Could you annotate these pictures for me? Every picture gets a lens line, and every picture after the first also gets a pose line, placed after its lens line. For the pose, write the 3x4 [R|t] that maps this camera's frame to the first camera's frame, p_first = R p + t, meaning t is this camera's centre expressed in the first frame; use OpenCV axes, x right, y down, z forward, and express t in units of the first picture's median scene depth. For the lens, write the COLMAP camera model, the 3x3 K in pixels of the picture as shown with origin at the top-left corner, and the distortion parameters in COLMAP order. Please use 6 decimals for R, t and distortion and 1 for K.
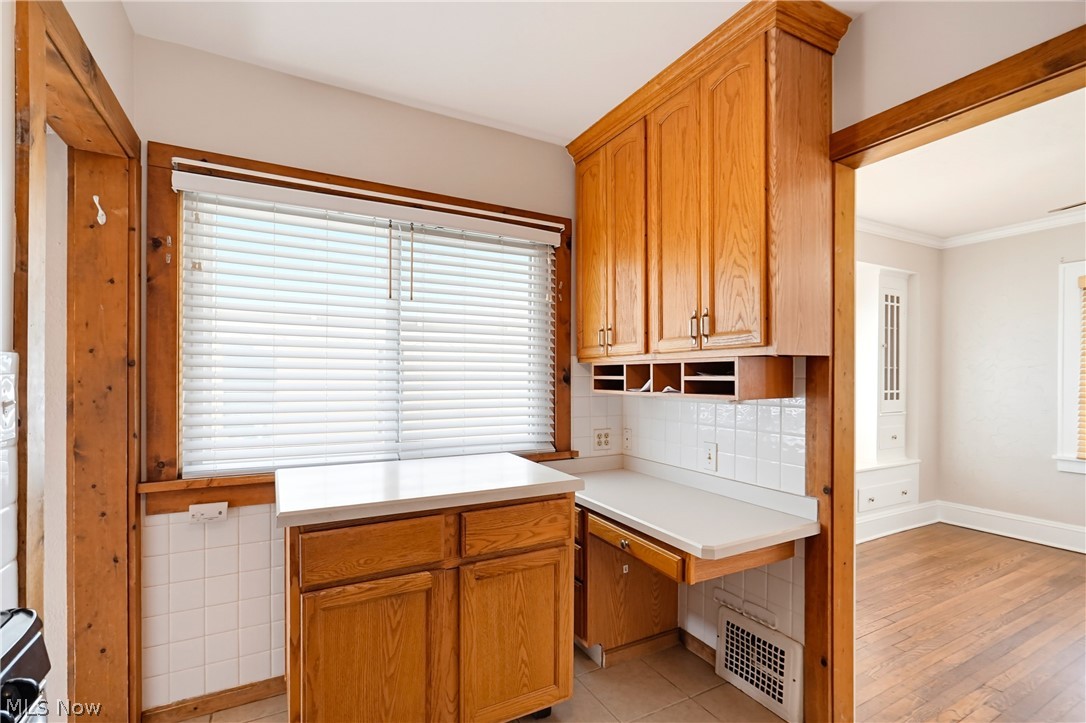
lens RADIAL K [[497.8, 0, 540.9], [0, 497.8, 382.2], [0, 0, 1]] dist [-0.007720, 0.000218]
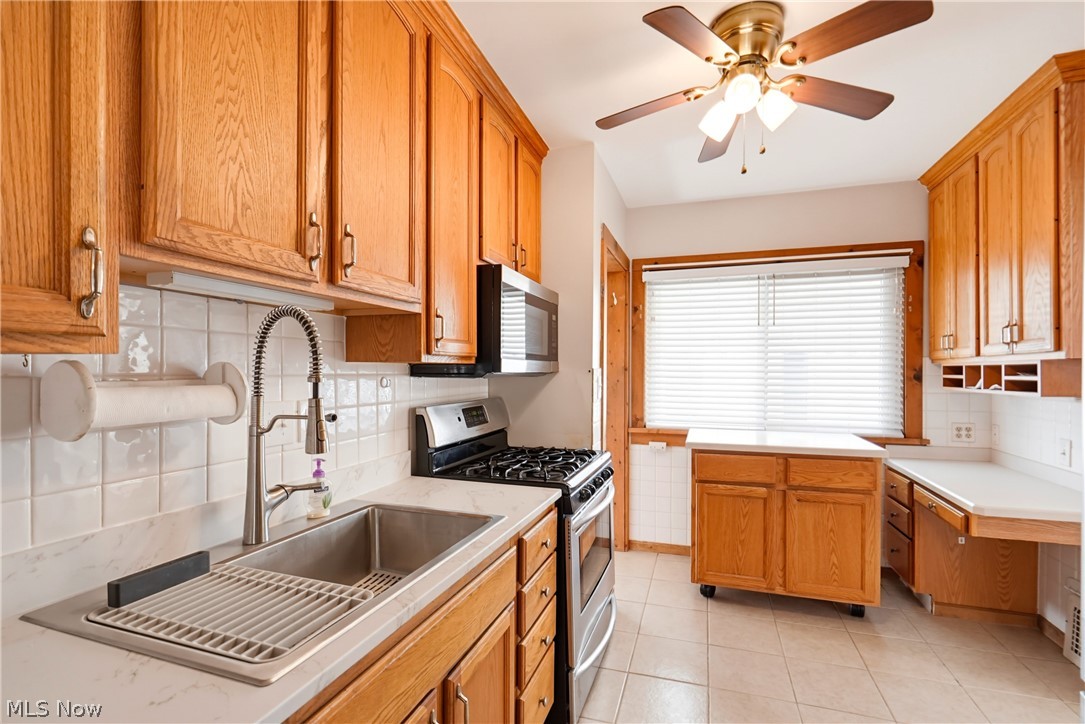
lens RADIAL K [[503.1, 0, 544.0], [0, 503.1, 368.6], [0, 0, 1]] dist [-0.003572, 0.001549]
pose [[0.688222, -0.007203, -0.725464, 0.403674], [-0.005892, 0.999862, -0.015517, -0.005092], [0.725476, 0.014954, 0.688085, -0.606183]]
